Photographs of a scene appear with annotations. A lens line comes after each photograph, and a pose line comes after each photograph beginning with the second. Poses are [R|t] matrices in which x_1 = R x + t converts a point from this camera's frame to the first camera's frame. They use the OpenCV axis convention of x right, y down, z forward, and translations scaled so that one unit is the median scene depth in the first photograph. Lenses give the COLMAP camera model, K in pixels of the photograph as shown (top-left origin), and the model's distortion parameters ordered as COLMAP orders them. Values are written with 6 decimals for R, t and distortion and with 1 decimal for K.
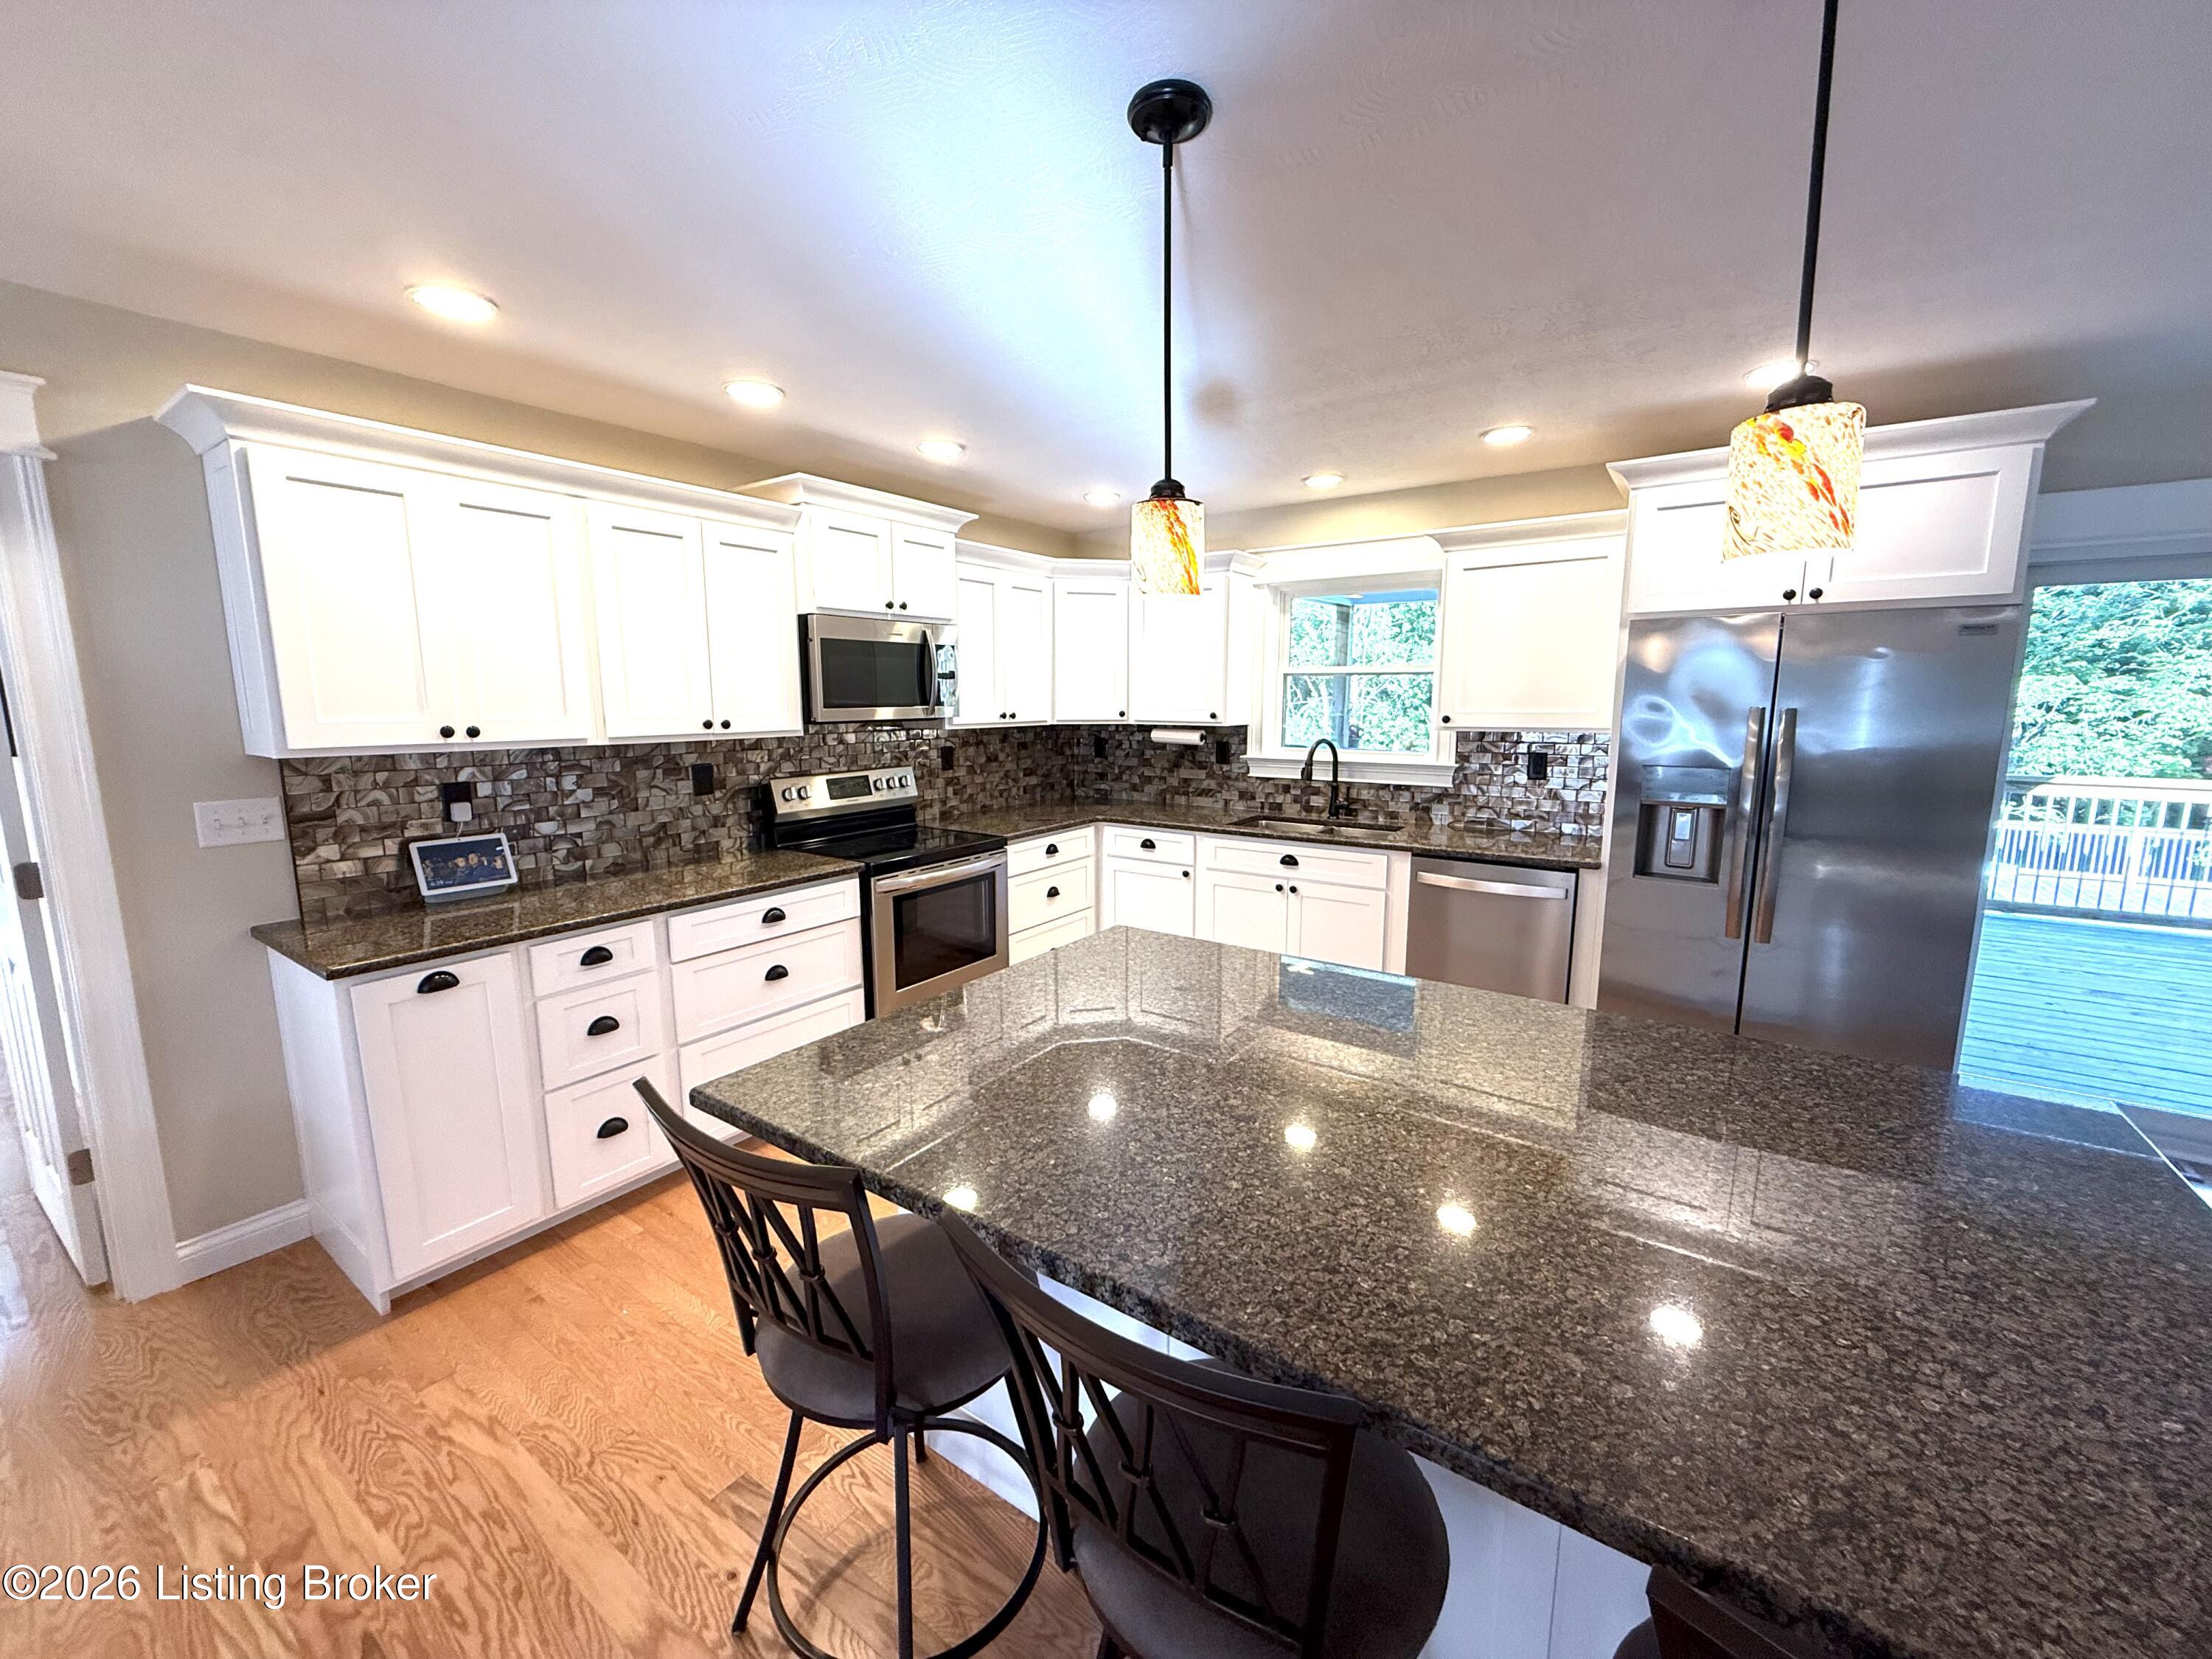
lens RADIAL K [[879.0, 0, 1098.2], [0, 879.0, 830.2], [0, 0, 1]] dist [-0.000785, 0.000299]
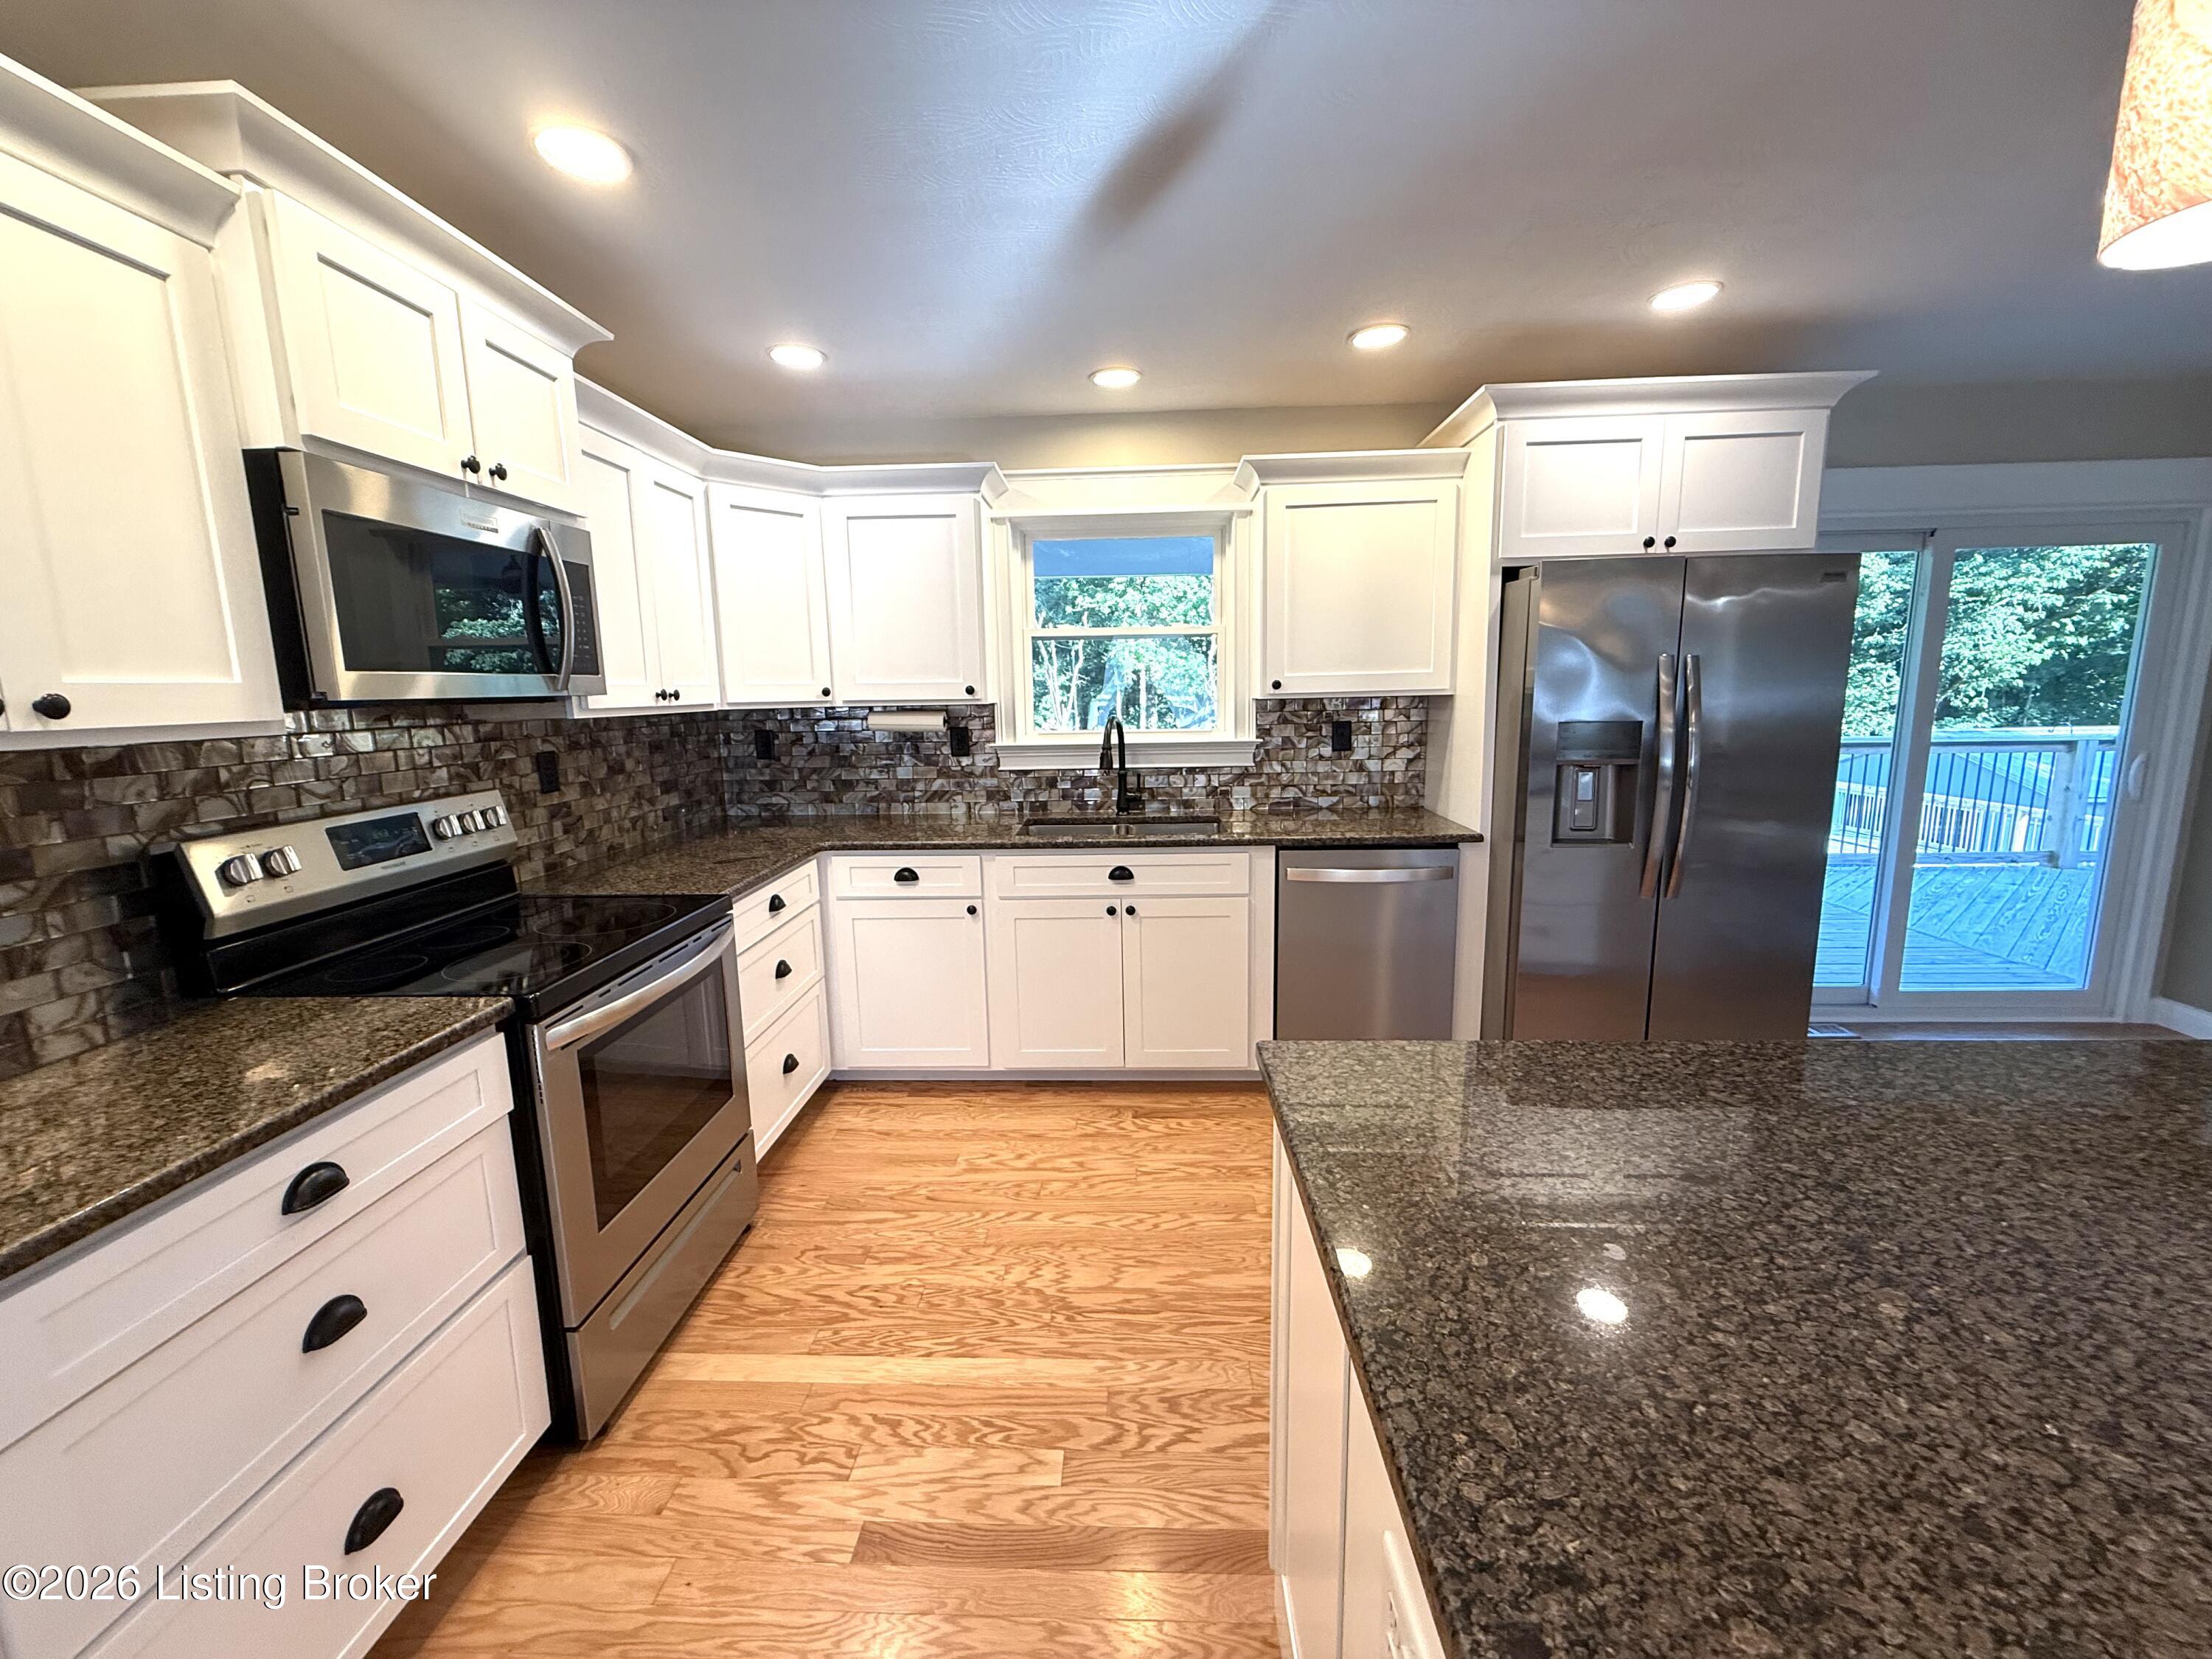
lens RADIAL K [[879.0, 0, 1100.8], [0, 879.0, 829.2], [0, 0, 1]] dist [-0.000785, 0.000299]
pose [[0.840695, -0.100605, 0.532082, -0.204780], [0.100009, 0.994533, 0.030028, -0.029315], [-0.532194, 0.027968, 0.846160, 0.366203]]
